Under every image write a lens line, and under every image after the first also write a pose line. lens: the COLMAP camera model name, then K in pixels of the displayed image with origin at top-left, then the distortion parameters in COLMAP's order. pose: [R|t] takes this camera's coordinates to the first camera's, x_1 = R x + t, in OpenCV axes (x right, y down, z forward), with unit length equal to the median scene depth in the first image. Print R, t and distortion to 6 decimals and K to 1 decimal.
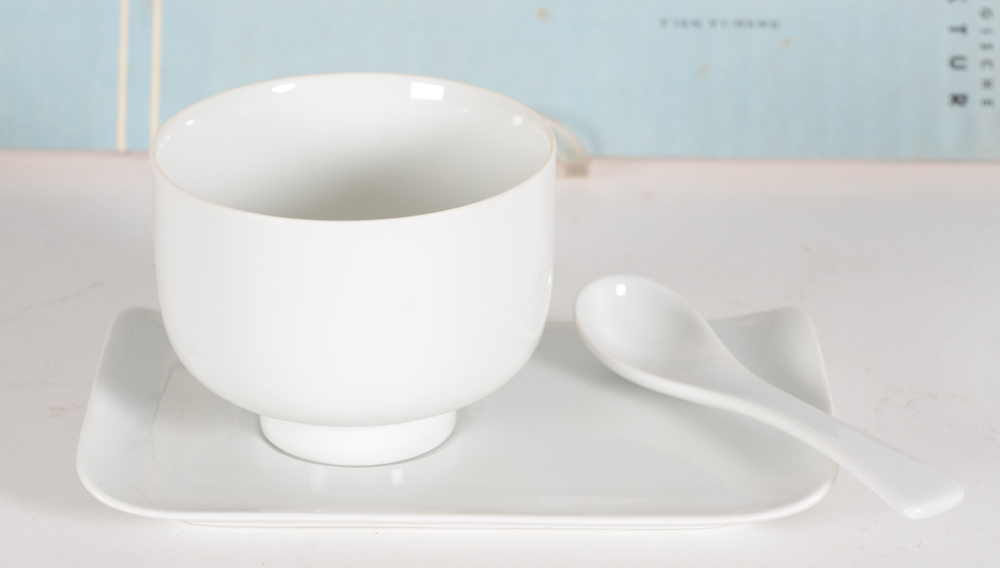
lens RADIAL K [[2693.7, 0, 500.9], [0, 2693.7, 282.2], [0, 0, 1]] dist [0.371252, 0.000000]
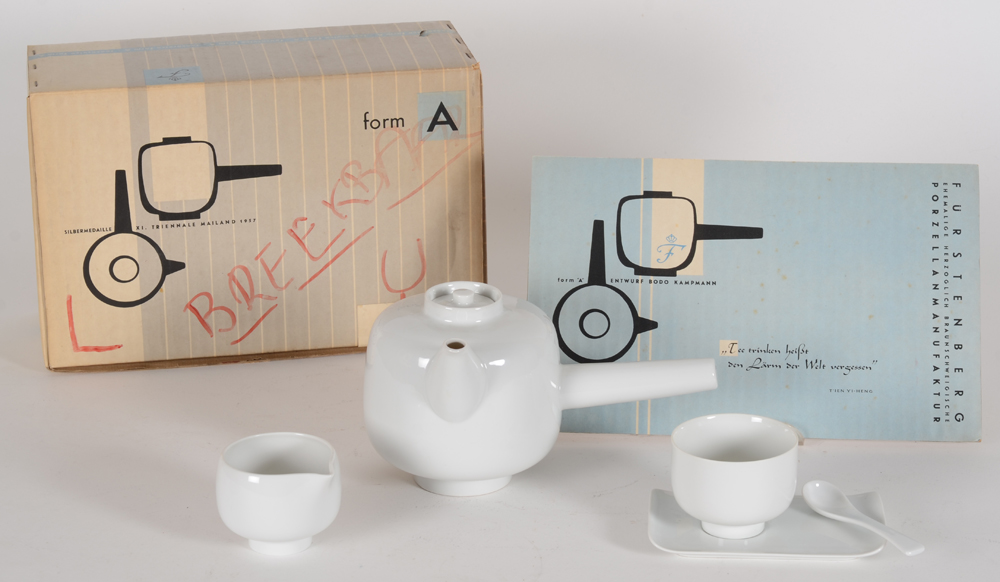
lens RADIAL K [[2531.5, 0, 499.0], [0, 2531.5, 291.7], [0, 0, 1]] dist [-0.067521, 0.000000]
pose [[0.998108, 0.012314, -0.060232, -0.146488], [-0.017388, 0.996276, -0.084451, 0.033405], [0.058968, 0.085338, 0.994606, -1.894137]]
